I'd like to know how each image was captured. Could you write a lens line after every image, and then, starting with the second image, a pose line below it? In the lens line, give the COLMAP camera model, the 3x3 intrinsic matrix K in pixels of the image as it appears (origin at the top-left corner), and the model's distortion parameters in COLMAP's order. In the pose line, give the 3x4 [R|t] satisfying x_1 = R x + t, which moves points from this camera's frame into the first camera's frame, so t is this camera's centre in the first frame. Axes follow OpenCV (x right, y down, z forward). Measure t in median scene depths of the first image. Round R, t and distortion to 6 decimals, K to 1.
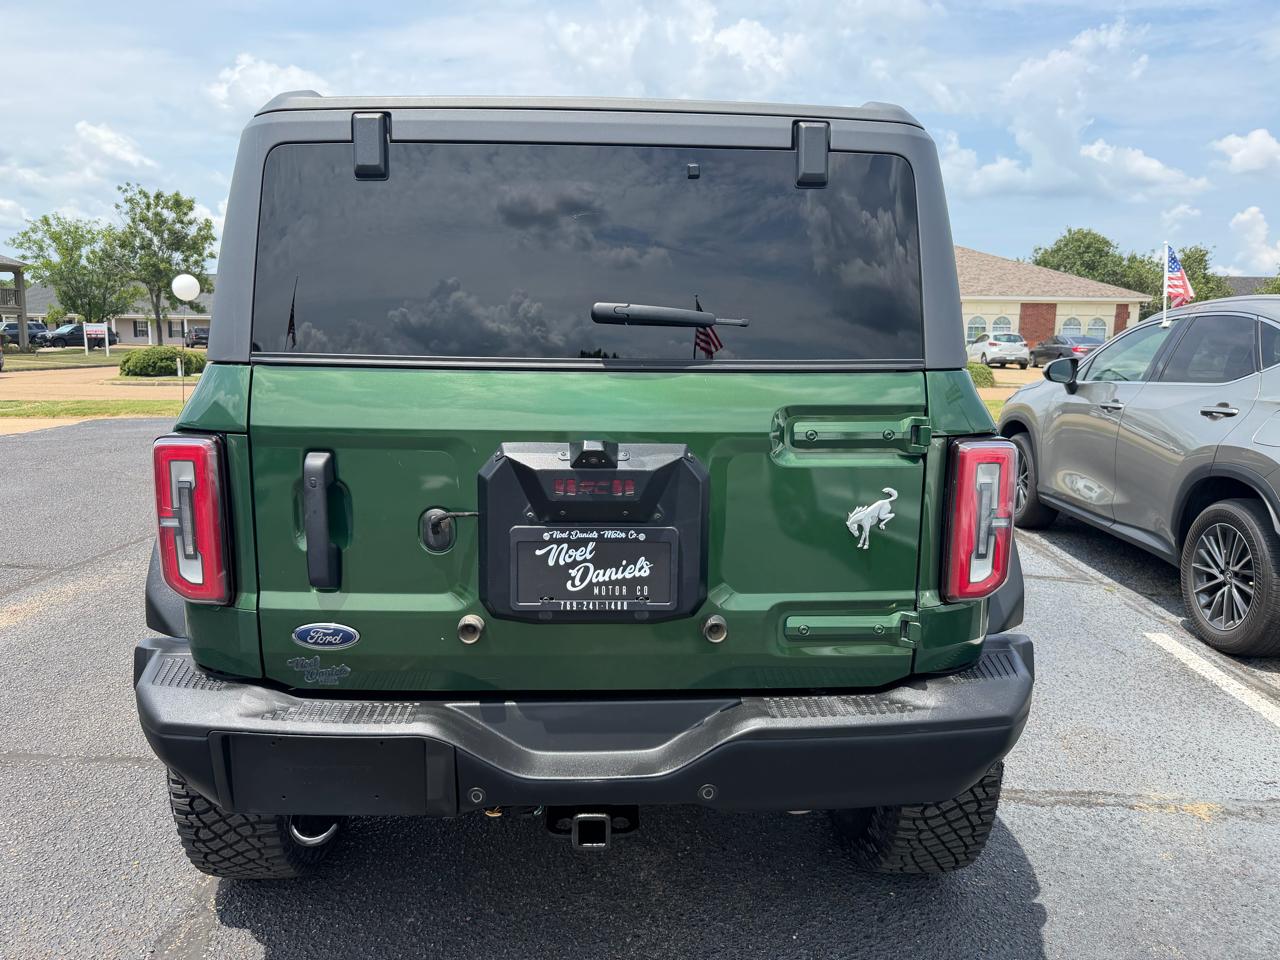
lens RADIAL K [[949.5, 0, 639.3], [0, 949.5, 487.3], [0, 0, 1]] dist [0.009504, -0.001369]
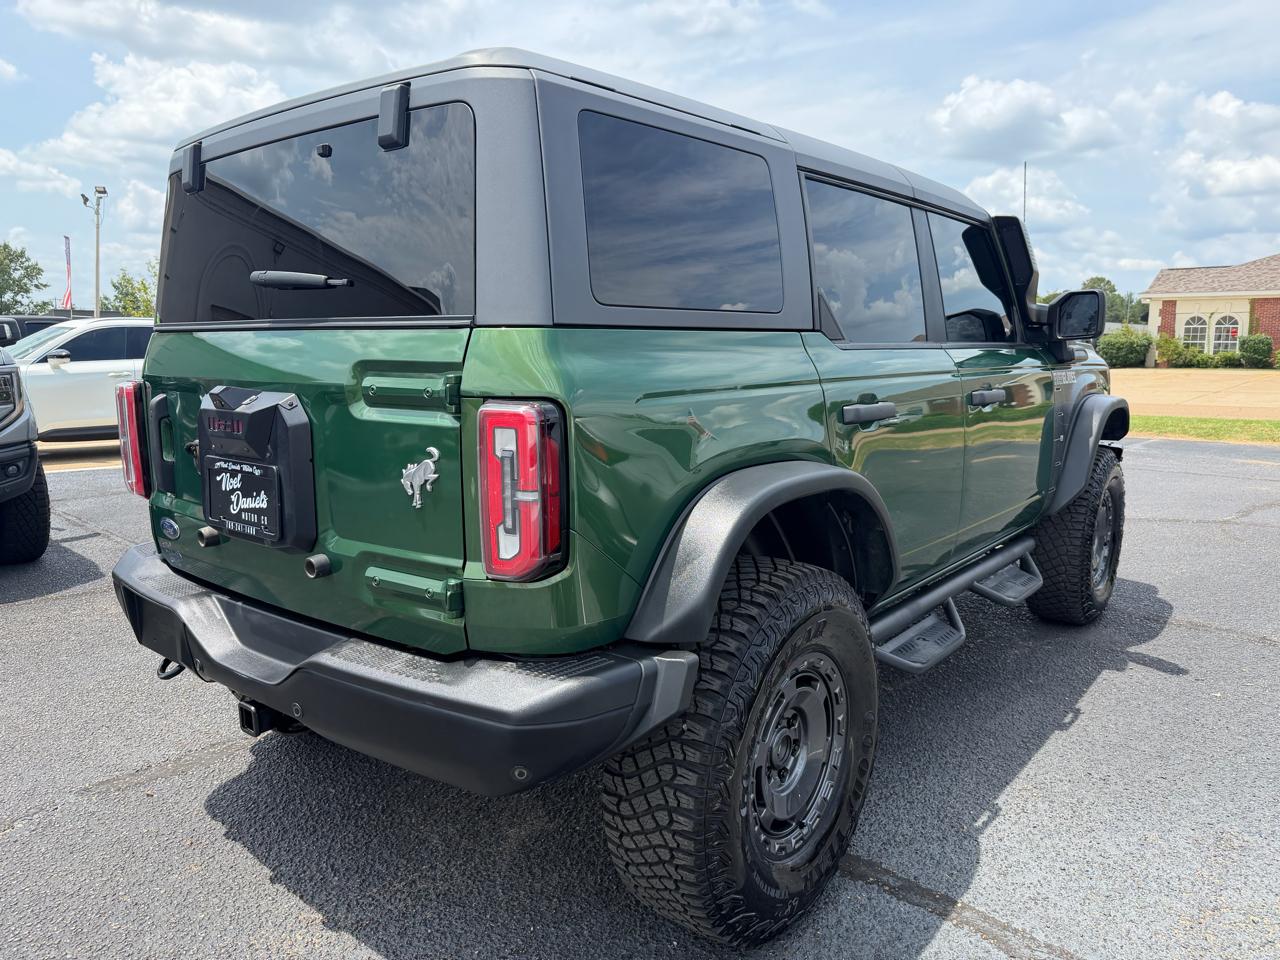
lens RADIAL K [[945.0, 0, 640.0], [0, 945.0, 480.0], [0, 0, 1]] dist [0.003481, 0.006953]
pose [[0.758559, 0.085459, -0.645976, 1.056819], [-0.097992, 0.995049, 0.016570, -0.003059], [0.644194, 0.050731, 0.763178, 0.405783]]
